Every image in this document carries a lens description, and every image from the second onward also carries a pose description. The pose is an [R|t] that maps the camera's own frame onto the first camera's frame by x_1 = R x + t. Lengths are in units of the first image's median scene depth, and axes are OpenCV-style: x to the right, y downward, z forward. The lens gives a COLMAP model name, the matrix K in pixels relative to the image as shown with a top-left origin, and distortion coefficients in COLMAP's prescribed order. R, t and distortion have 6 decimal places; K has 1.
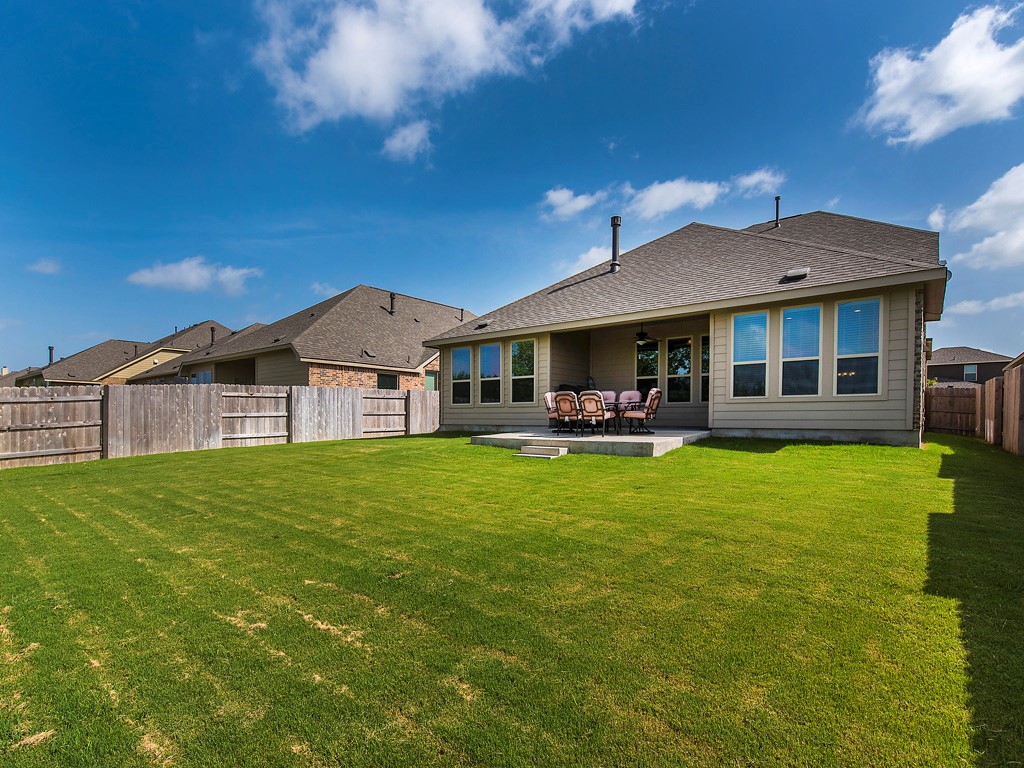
lens RADIAL K [[500.6, 0, 512.0], [0, 500.6, 384.0], [0, 0, 1]] dist [0.001246, 0.000100]
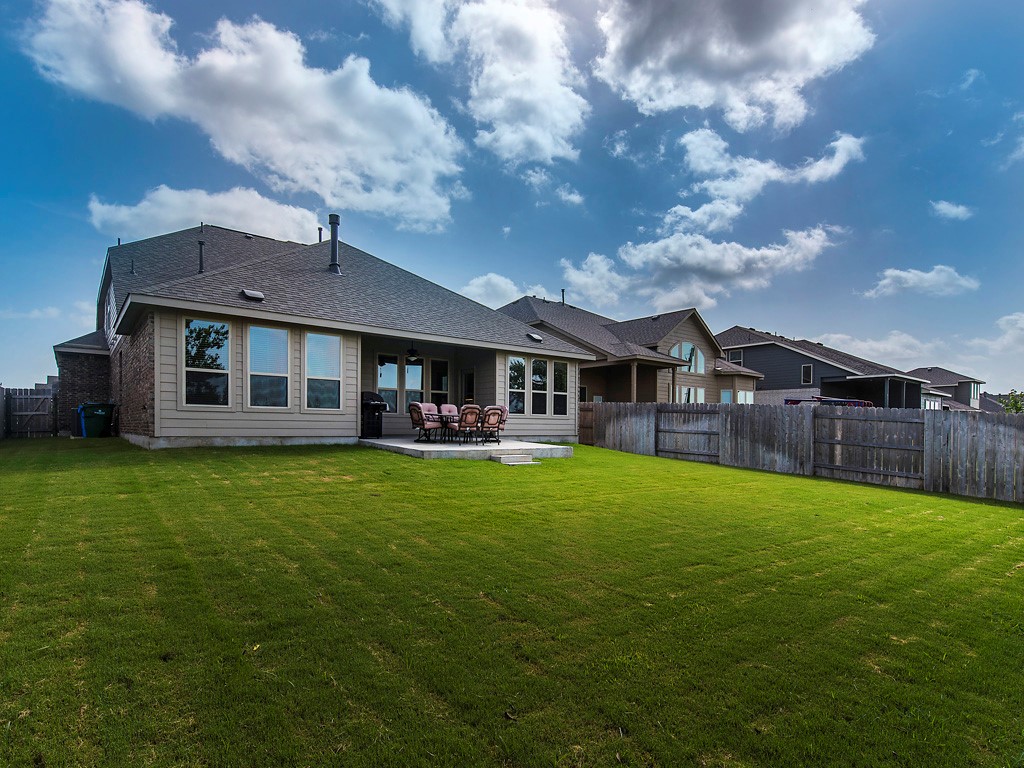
lens RADIAL K [[451.6, 0, 512.0], [0, 451.6, 384.0], [0, 0, 1]] dist [0.000059, 0.000008]
pose [[0.284980, 0.094770, 0.953837, -0.749136], [-0.070800, 0.994463, -0.077653, 0.039522], [-0.955915, -0.045402, 0.290112, 0.614756]]
